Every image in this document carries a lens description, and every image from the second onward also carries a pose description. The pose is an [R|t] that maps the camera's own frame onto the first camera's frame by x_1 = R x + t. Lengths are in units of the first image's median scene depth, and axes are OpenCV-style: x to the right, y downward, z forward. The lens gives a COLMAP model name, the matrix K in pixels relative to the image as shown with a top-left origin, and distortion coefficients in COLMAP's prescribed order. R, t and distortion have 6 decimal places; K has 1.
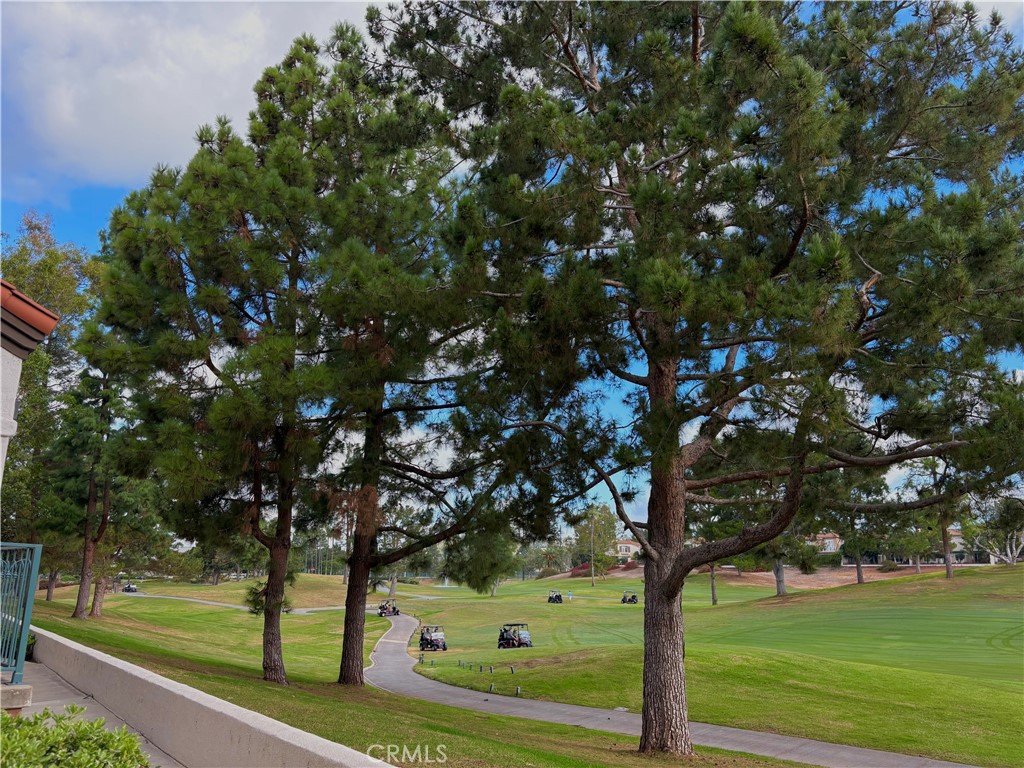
lens RADIAL K [[780.0, 0, 512.0], [0, 780.0, 384.0], [0, 0, 1]] dist [-0.004394, -0.003302]
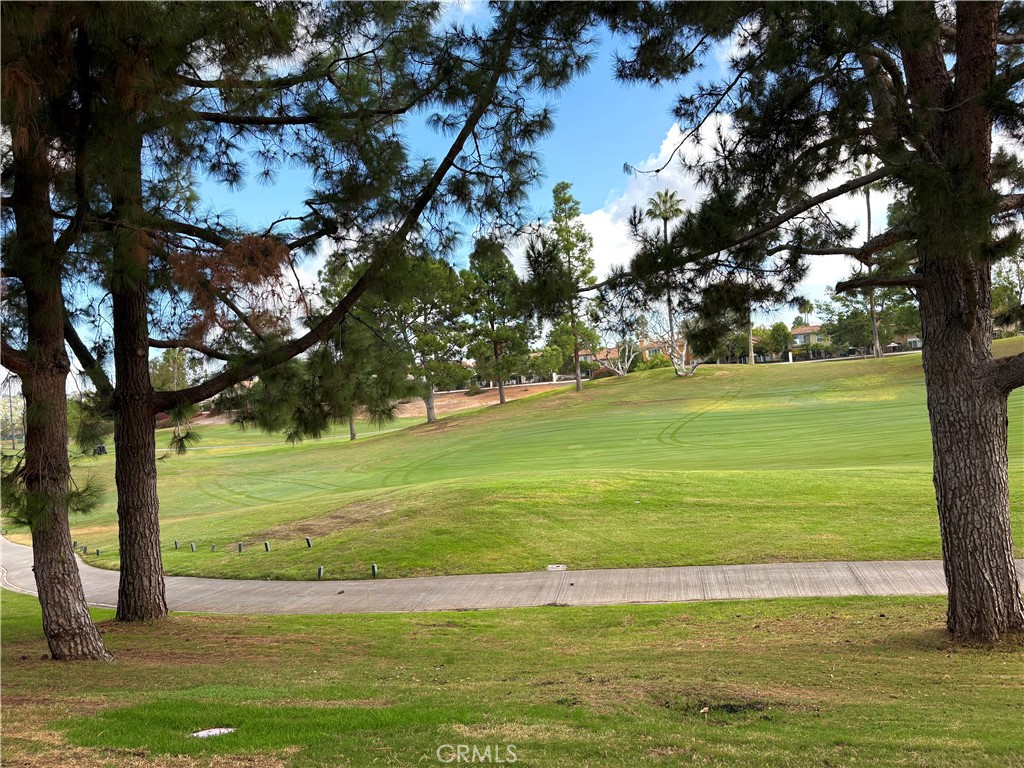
lens RADIAL K [[780.0, 0, 512.0], [0, 780.0, 384.0], [0, 0, 1]] dist [-0.004394, -0.003302]
pose [[0.829684, -0.067523, 0.554134, -0.112694], [-0.043151, 0.981930, 0.184258, 0.042159], [-0.556563, -0.176787, 0.811778, 0.166991]]
